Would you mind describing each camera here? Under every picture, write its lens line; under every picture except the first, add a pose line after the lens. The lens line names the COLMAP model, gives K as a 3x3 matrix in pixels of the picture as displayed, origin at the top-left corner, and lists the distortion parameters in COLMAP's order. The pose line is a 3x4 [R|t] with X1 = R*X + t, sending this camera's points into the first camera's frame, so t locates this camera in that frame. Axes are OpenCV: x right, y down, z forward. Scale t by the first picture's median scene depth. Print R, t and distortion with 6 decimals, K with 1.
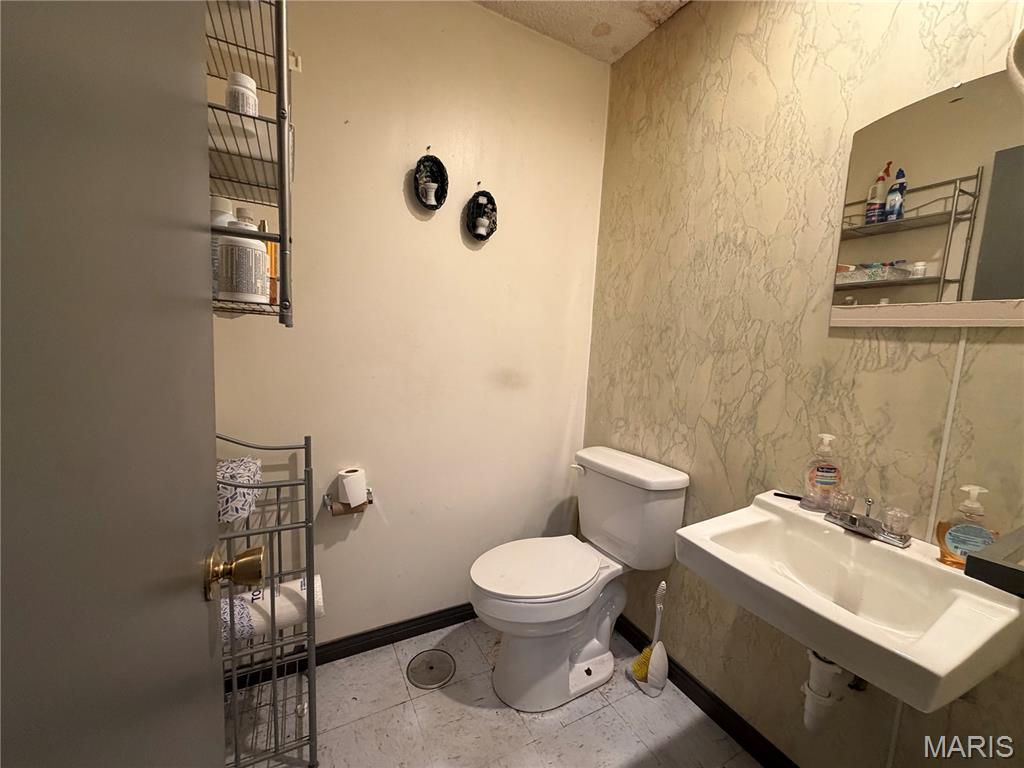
lens RADIAL K [[409.4, 0, 511.5], [0, 409.4, 384.8], [0, 0, 1]] dist [0.000065, -0.000001]
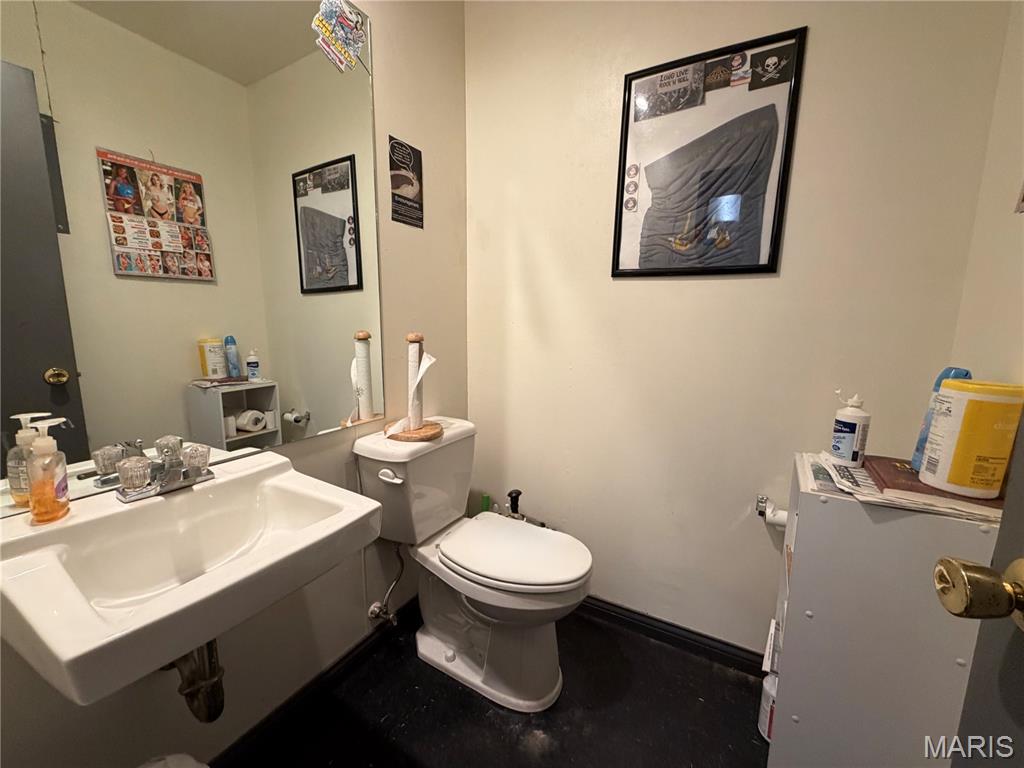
lens RADIAL K [[409.4, 0, 513.1], [0, 409.4, 384.8], [0, 0, 1]] dist [0.000065, -0.000001]
pose [[-0.533182, -0.189769, 0.824442, -0.138407], [0.062576, 0.963001, 0.262131, -0.009013], [-0.843683, 0.191353, -0.501580, 0.790353]]
